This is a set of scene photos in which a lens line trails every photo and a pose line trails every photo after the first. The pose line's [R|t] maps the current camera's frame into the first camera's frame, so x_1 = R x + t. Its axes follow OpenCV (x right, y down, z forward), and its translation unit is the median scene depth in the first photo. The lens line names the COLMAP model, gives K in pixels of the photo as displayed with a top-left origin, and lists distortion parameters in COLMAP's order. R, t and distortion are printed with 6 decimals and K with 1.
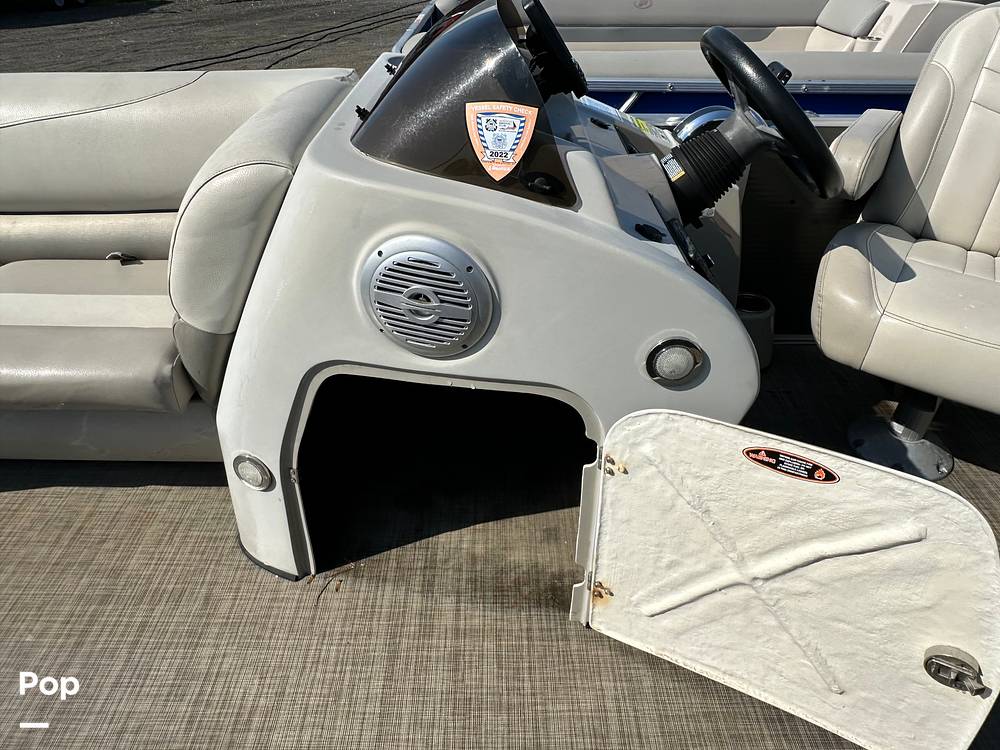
lens RADIAL K [[643.8, 0, 504.8], [0, 643.8, 351.8], [0, 0, 1]] dist [-0.007811, -0.003665]
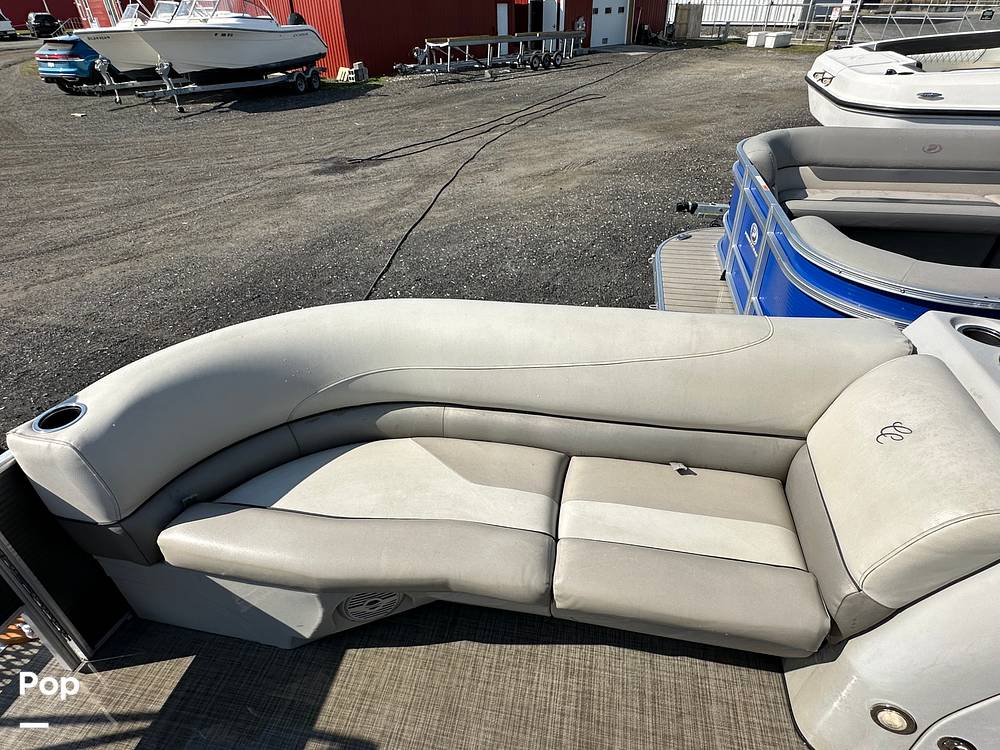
lens RADIAL K [[565.2, 0, 500.0], [0, 565.2, 375.0], [0, 0, 1]] dist [-0.004442, 0.000993]
pose [[0.979564, 0.084128, -0.182695, -0.932974], [-0.084292, 0.996417, 0.006883, -0.378563], [0.182619, 0.008658, 0.983146, -0.148295]]
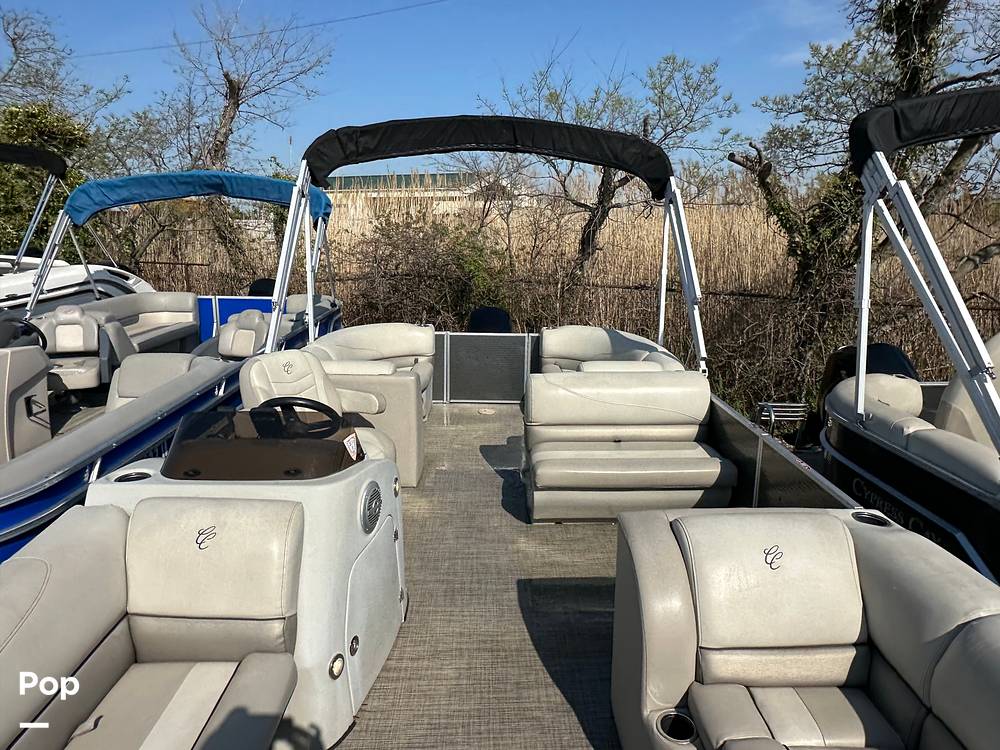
lens RADIAL K [[643.8, 0, 504.8], [0, 643.8, 351.8], [0, 0, 1]] dist [-0.007811, -0.003665]
pose [[-0.036511, -0.194145, 0.980293, -1.939324], [0.545162, 0.818257, 0.182358, -0.594396], [-0.837535, 0.541077, 0.075965, -0.005358]]
